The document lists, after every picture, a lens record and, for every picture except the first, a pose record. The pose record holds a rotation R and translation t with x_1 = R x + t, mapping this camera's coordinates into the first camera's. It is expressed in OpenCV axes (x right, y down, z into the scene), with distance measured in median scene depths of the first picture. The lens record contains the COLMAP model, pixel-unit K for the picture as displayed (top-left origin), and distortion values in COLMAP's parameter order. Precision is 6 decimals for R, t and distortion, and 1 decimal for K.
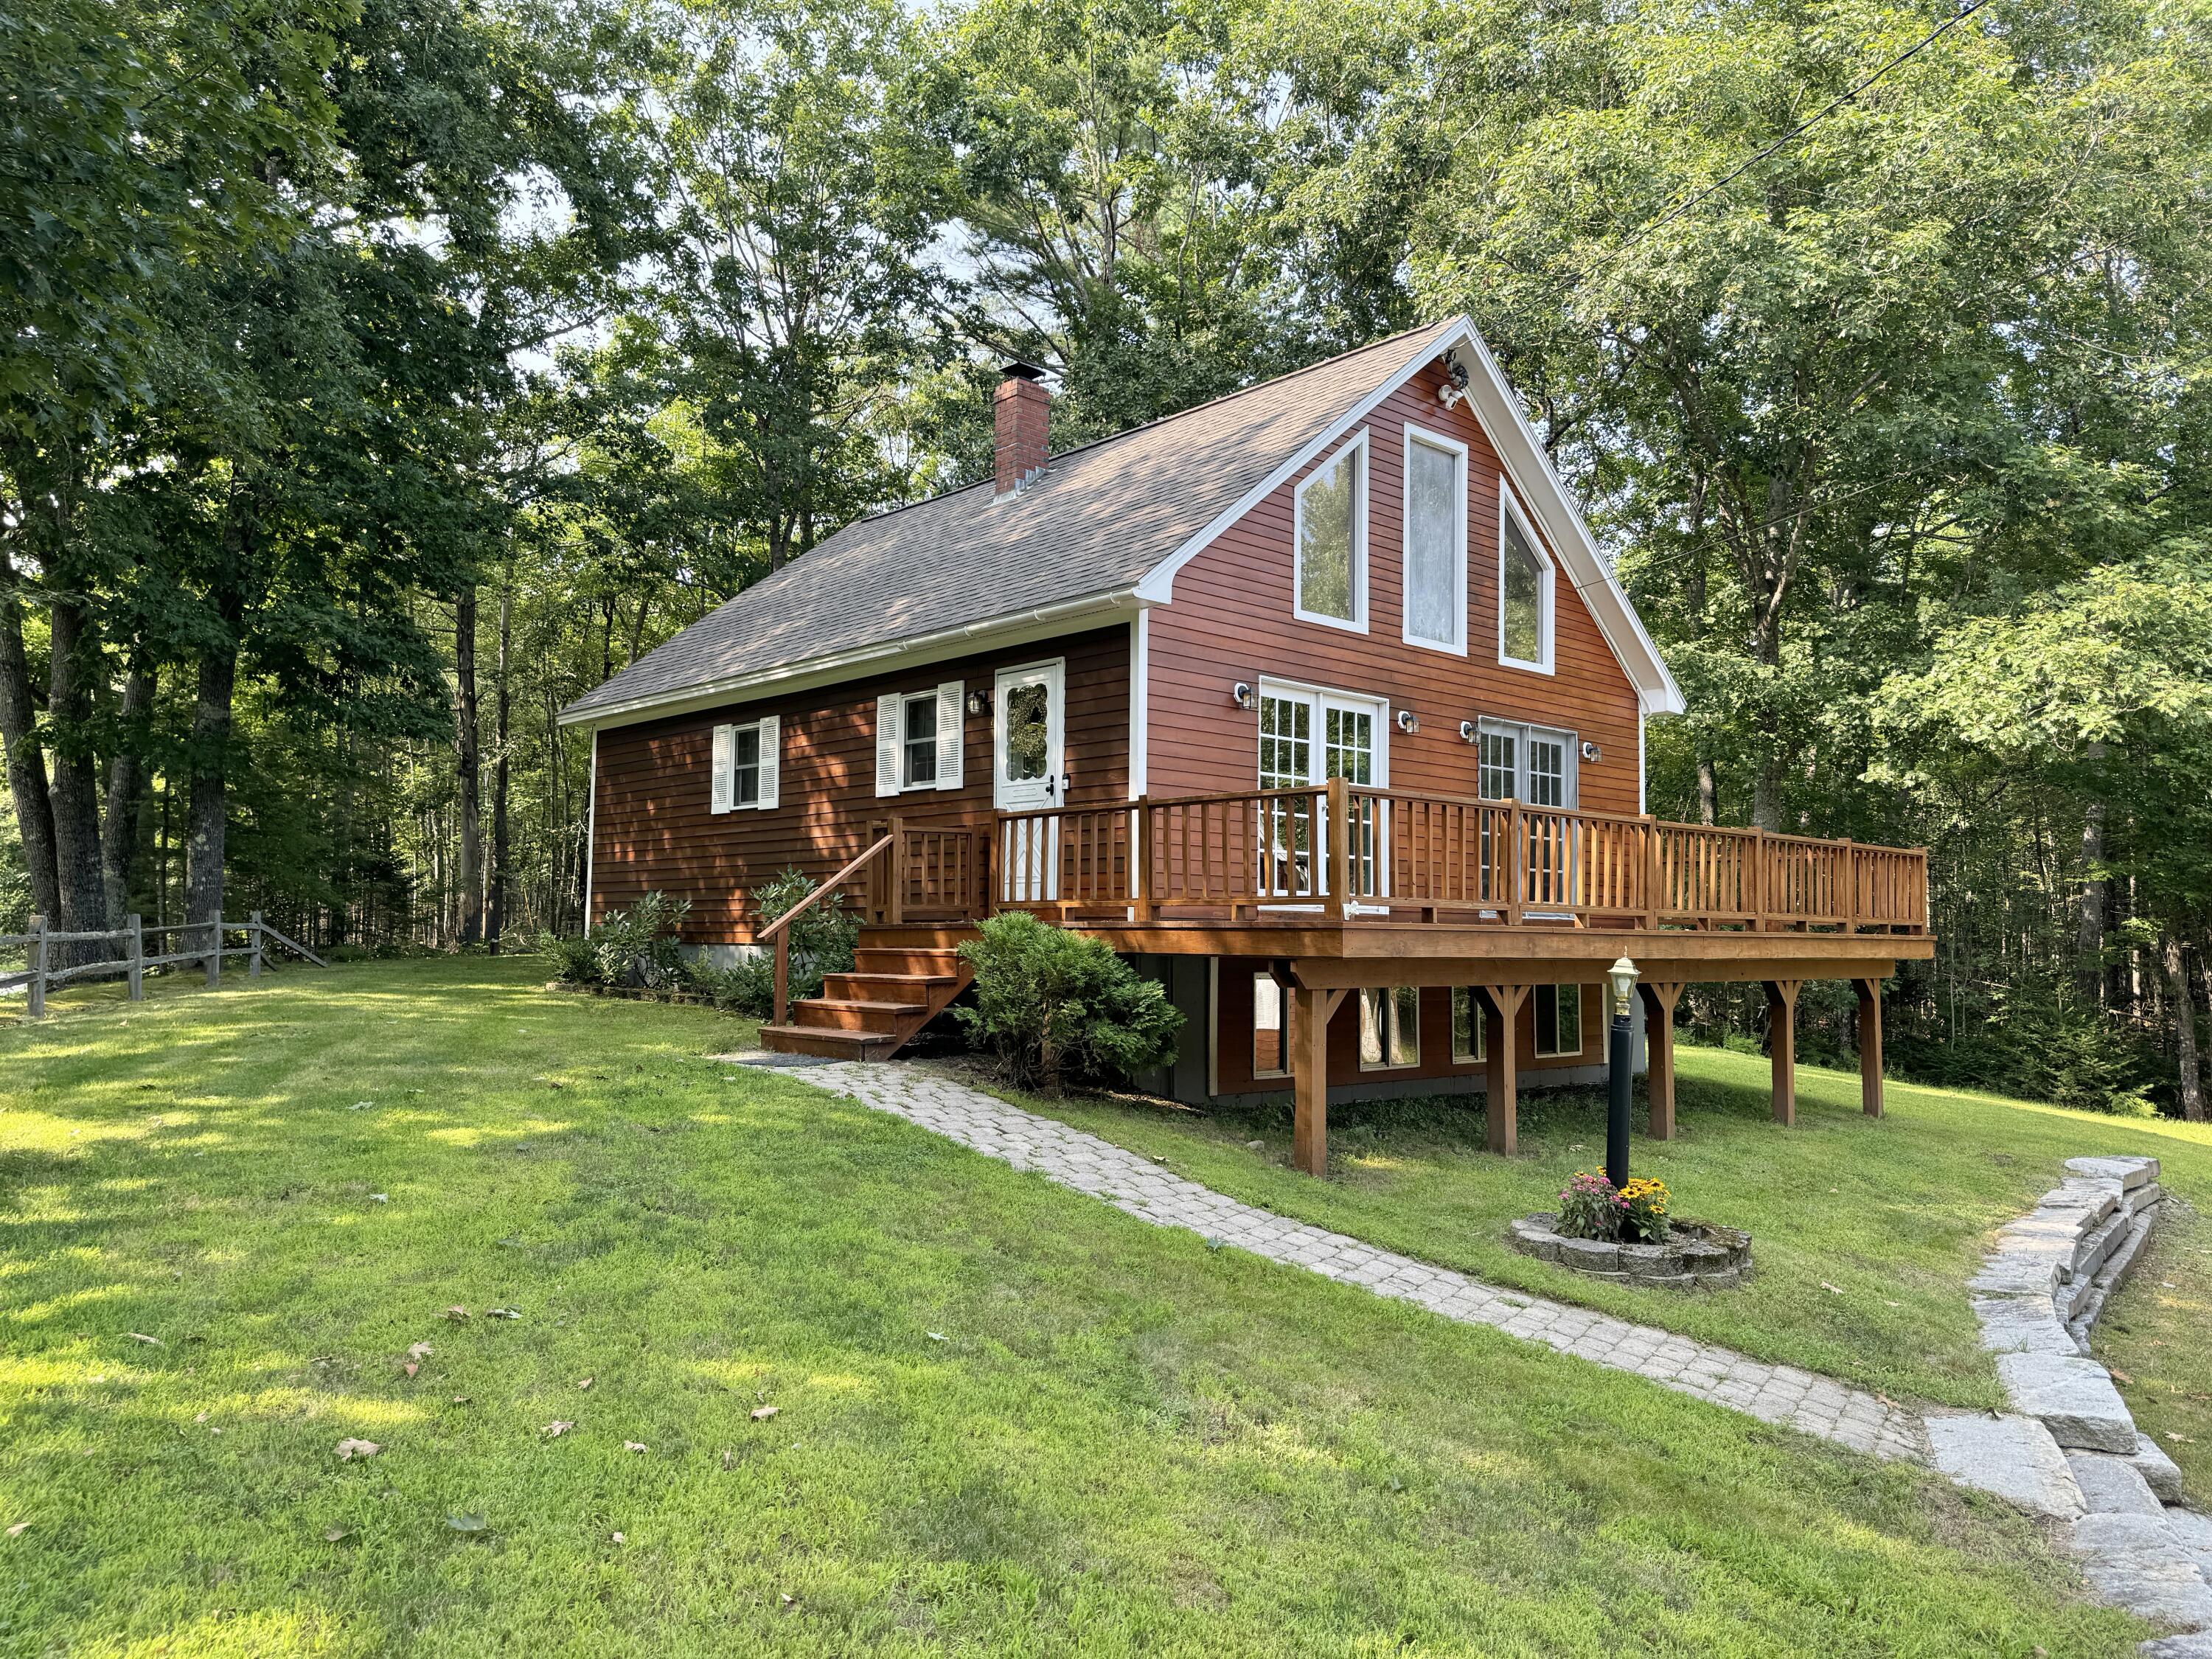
lens RADIAL K [[1587.8, 0, 1106.0], [0, 1587.8, 829.5], [0, 0, 1]] dist [0.068693, -0.000686]
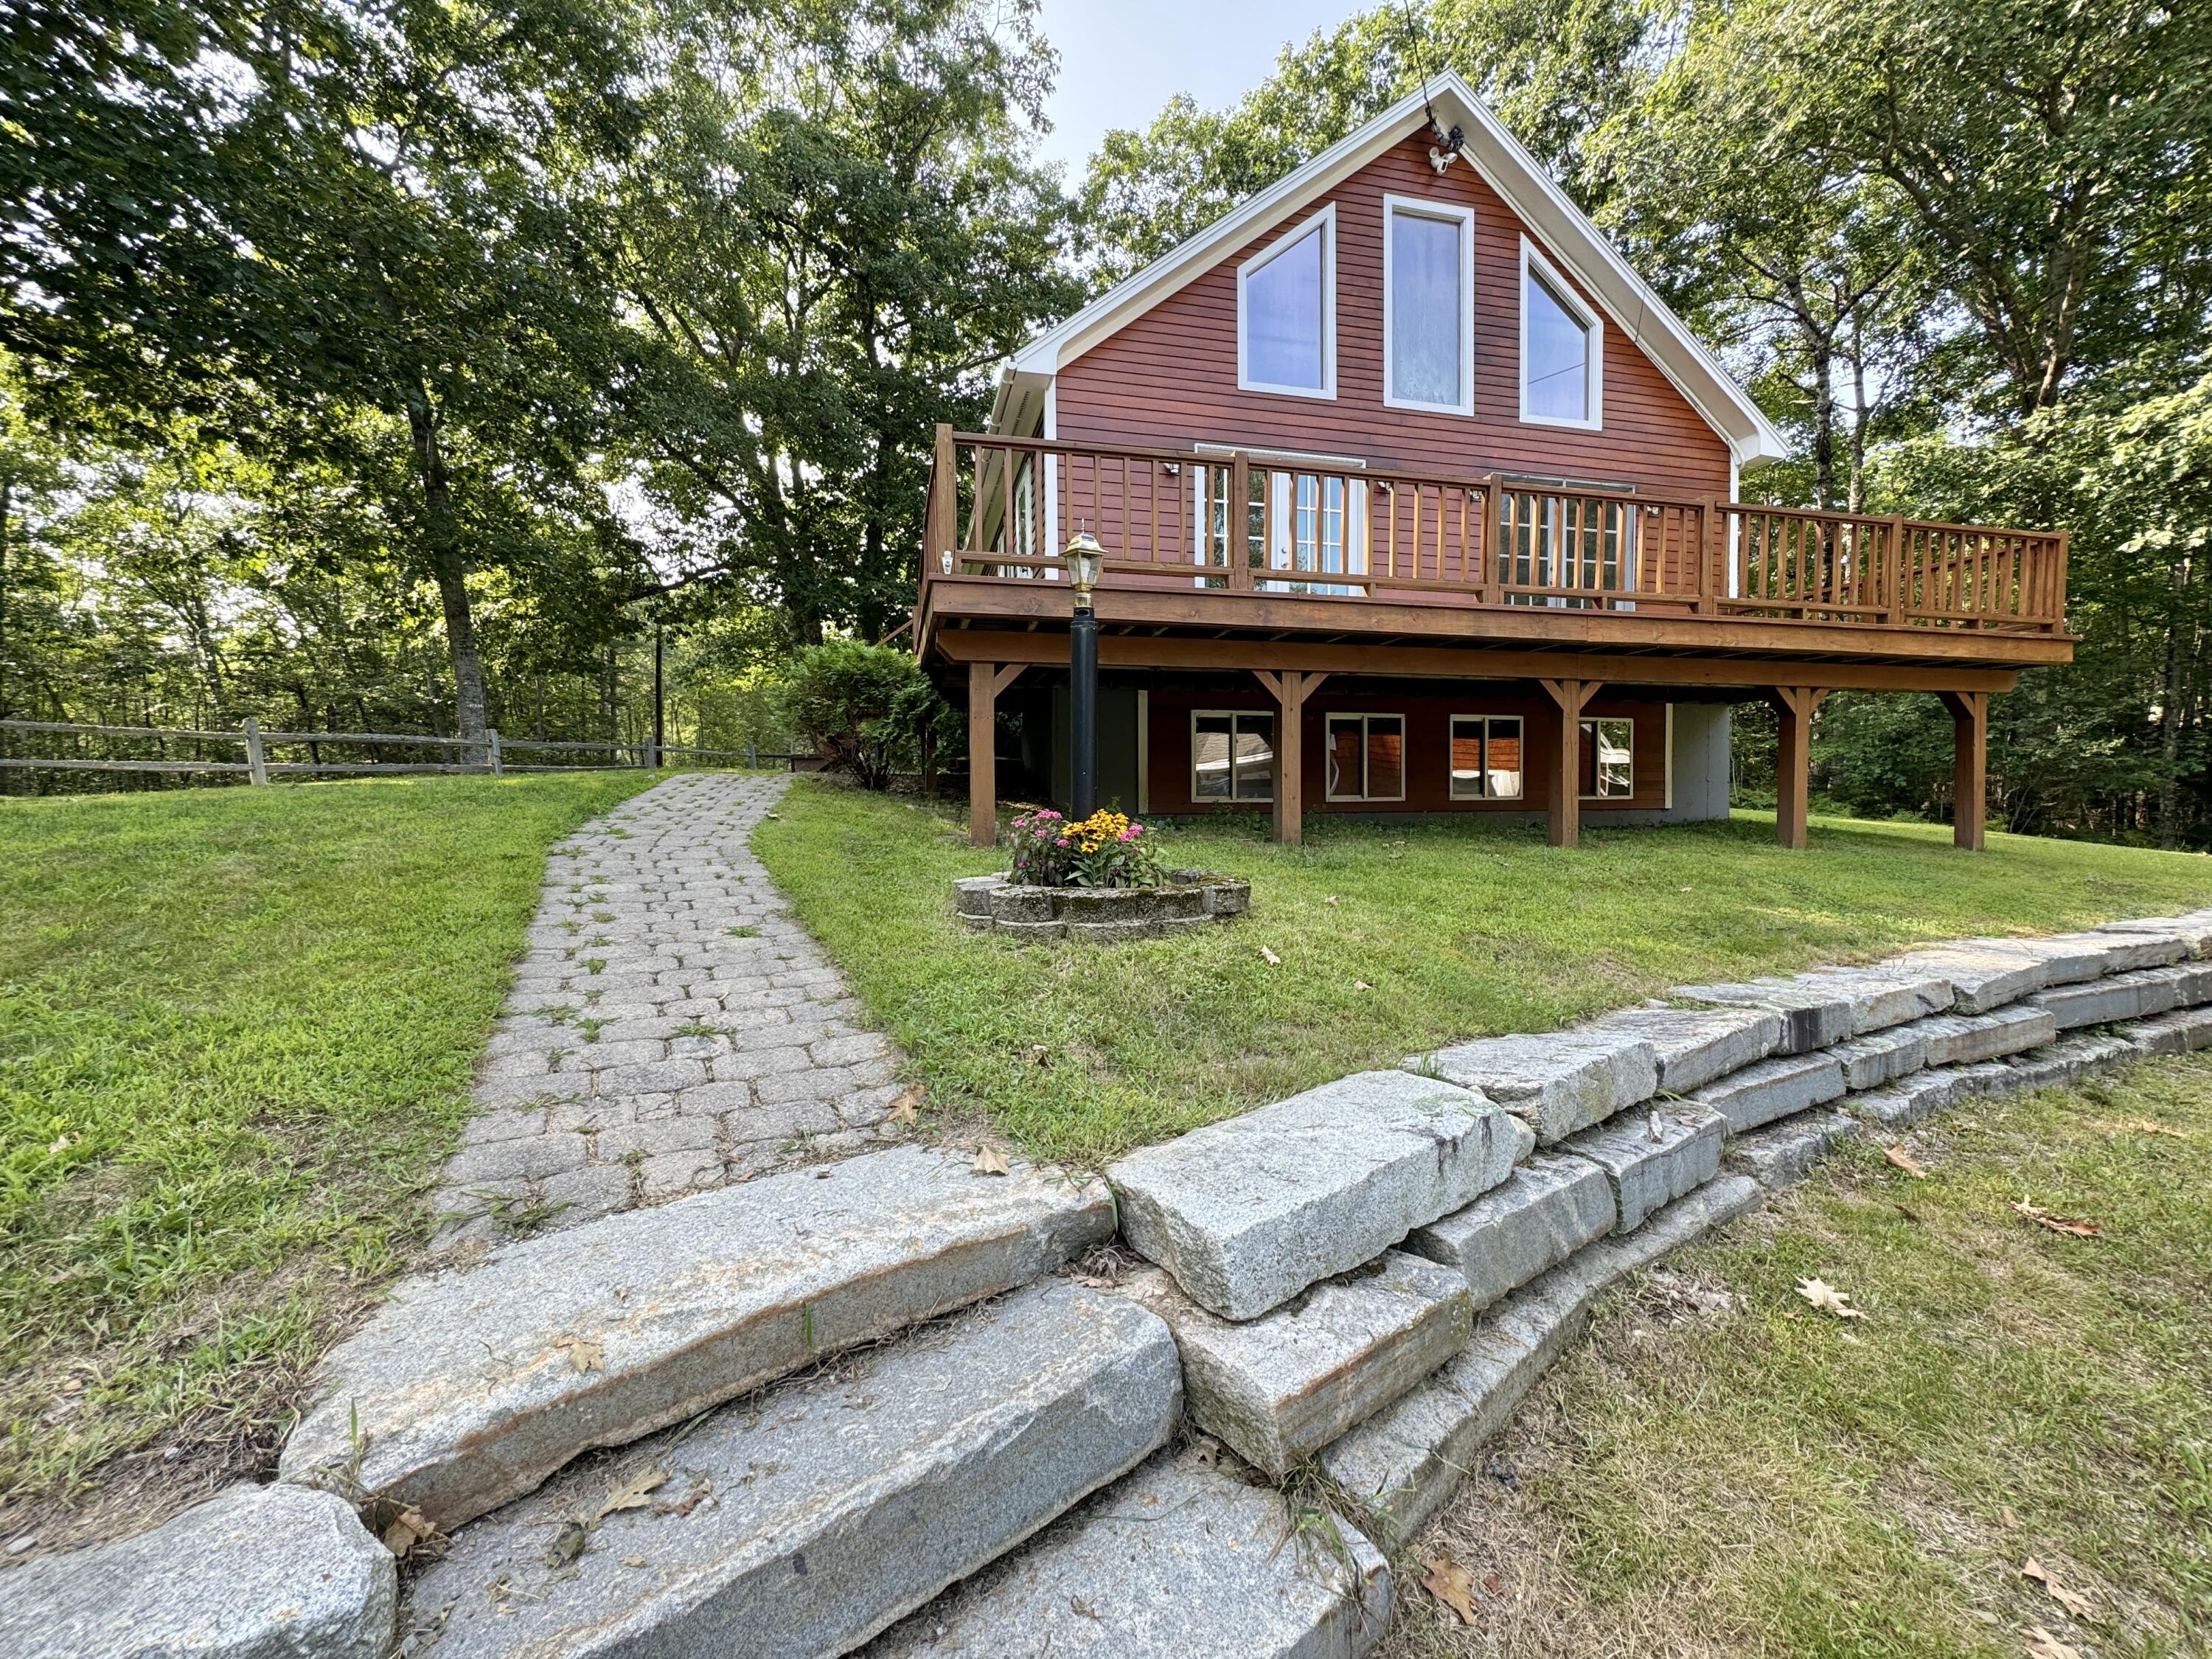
lens RADIAL K [[881.6, 0, 1108.3], [0, 881.6, 832.4], [0, 0, 1]] dist [-0.002922, -0.000302]
pose [[0.869861, 0.002876, -0.493288, 0.316459], [0.049335, 0.994462, 0.092795, 0.105027], [0.490823, -0.105056, 0.864902, 0.355841]]
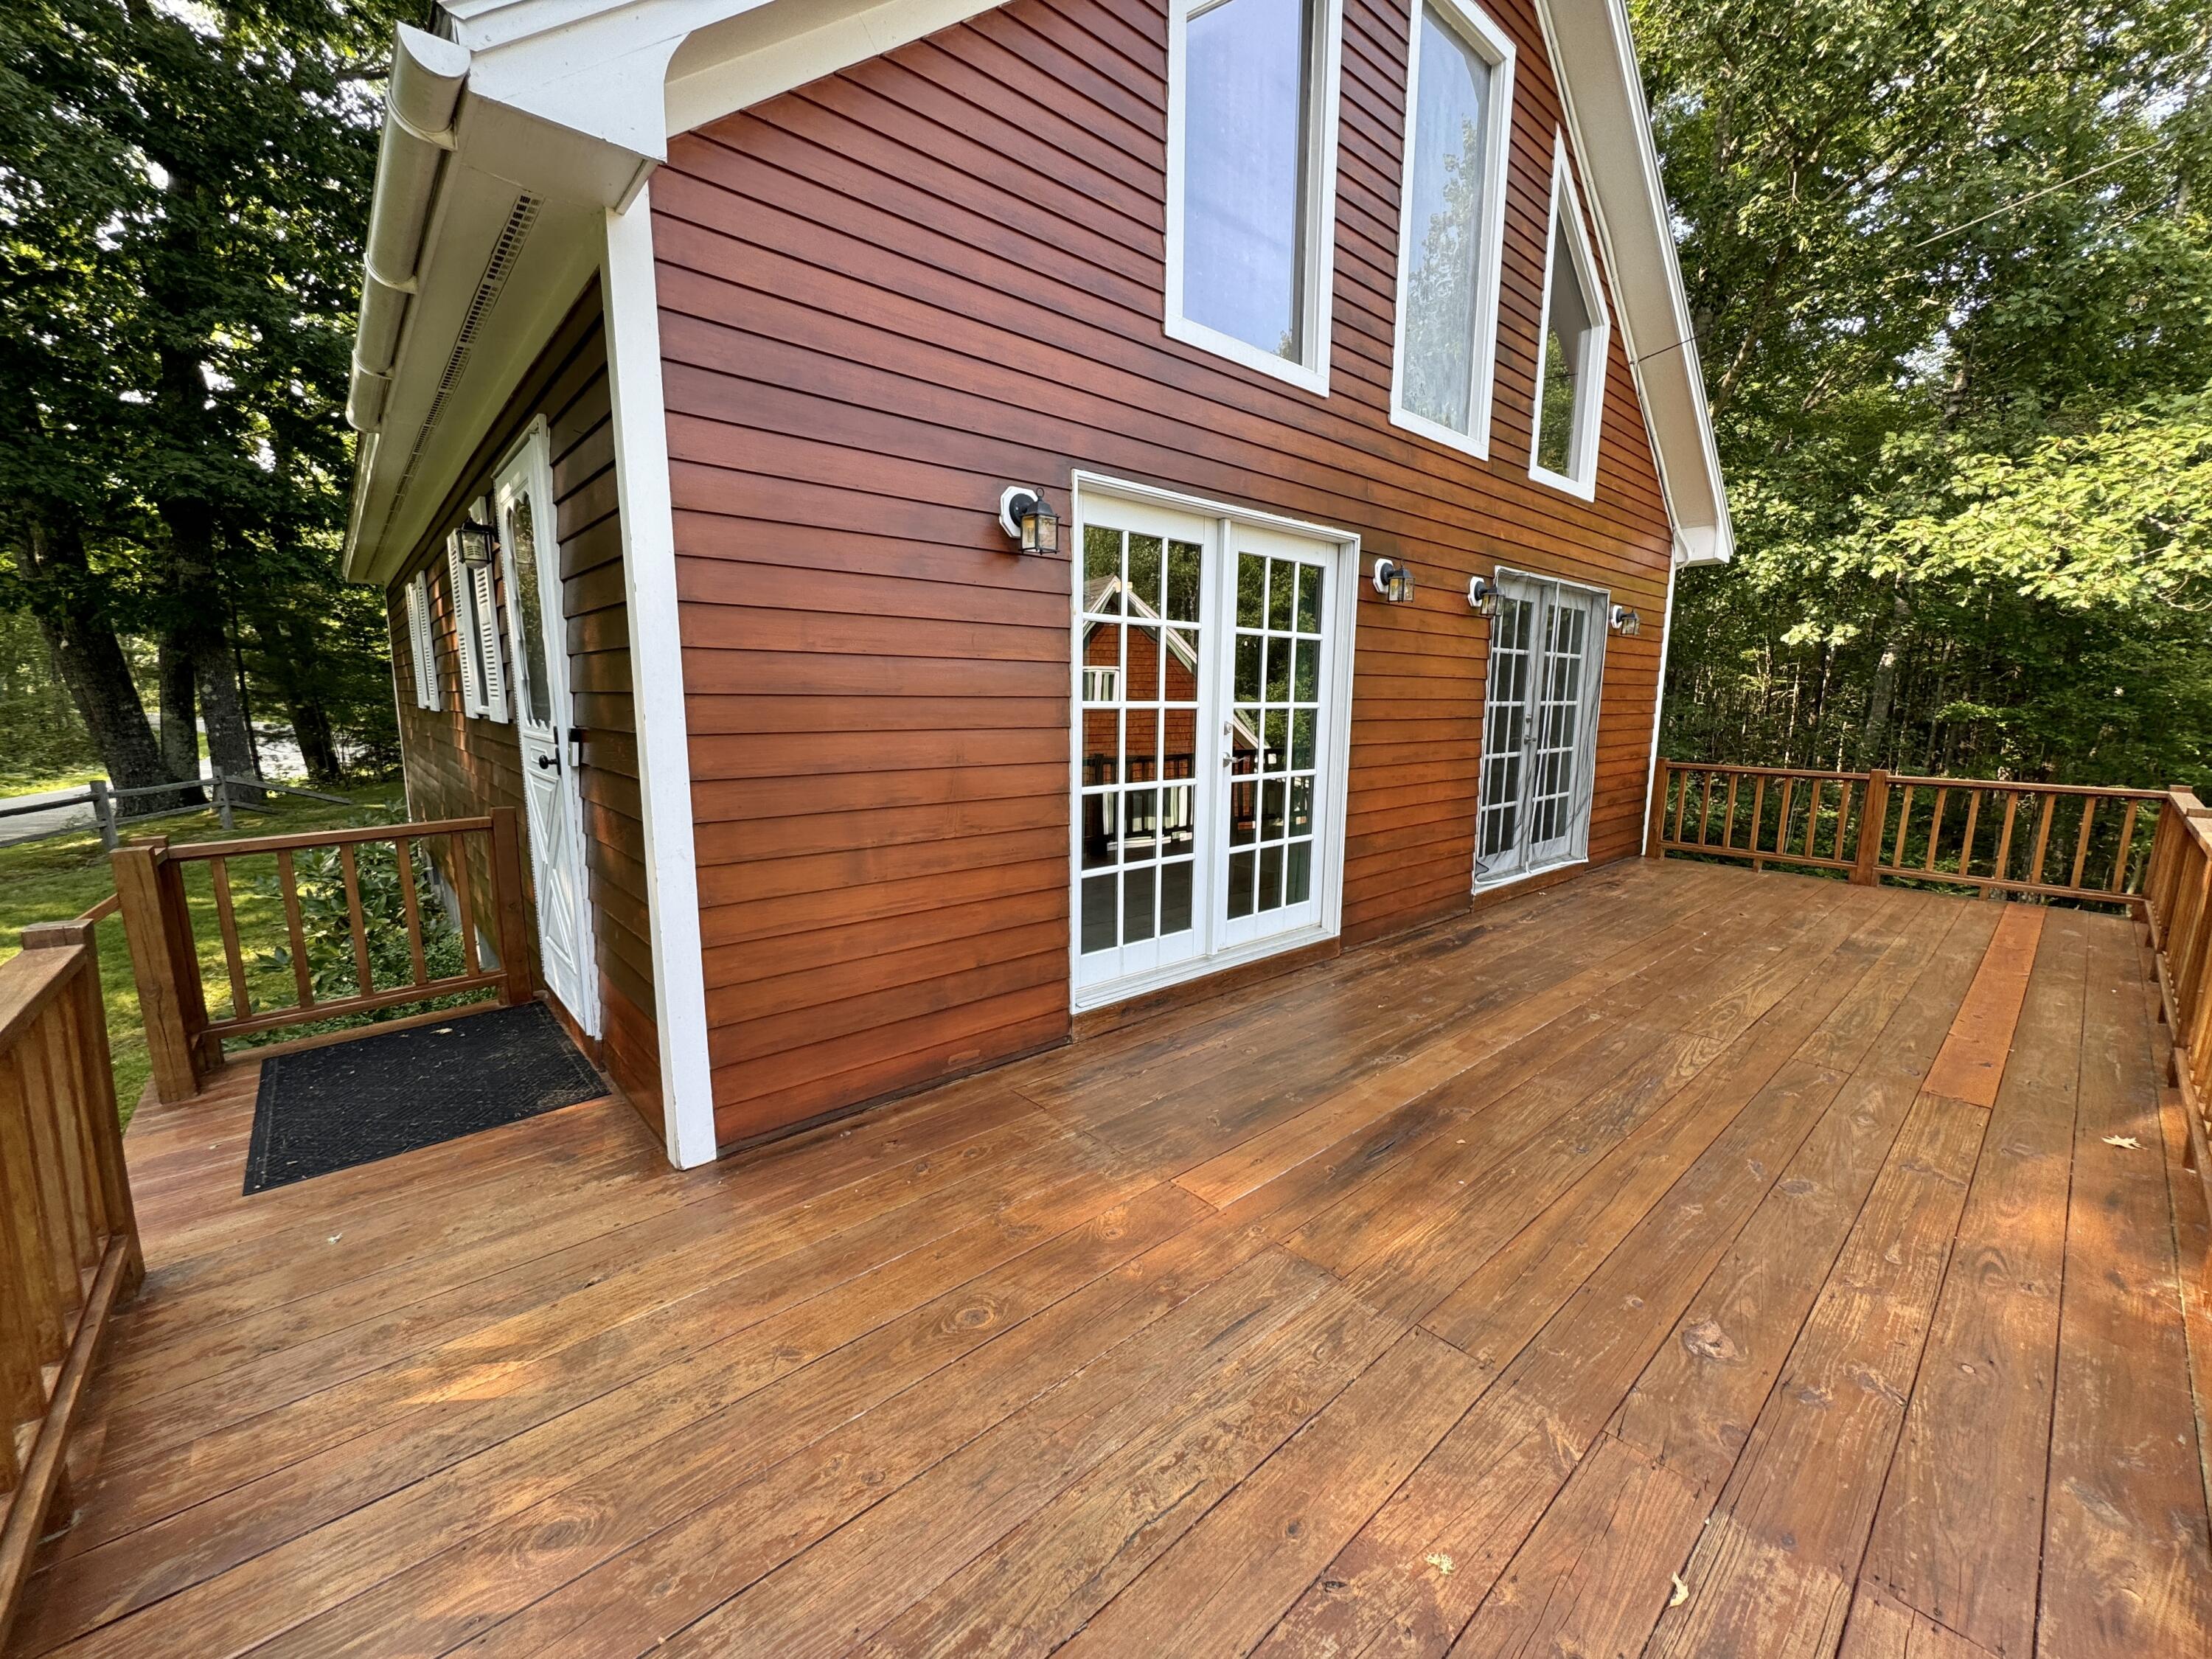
lens RADIAL K [[887.0, 0, 1106.0], [0, 887.0, 829.5], [0, 0, 1]] dist [-0.001277, -0.000023]
pose [[0.999752, 0.000955, -0.022242, 0.098232], [0.003926, 0.975860, 0.218361, -0.050058], [0.021914, -0.218394, 0.975614, 0.674412]]
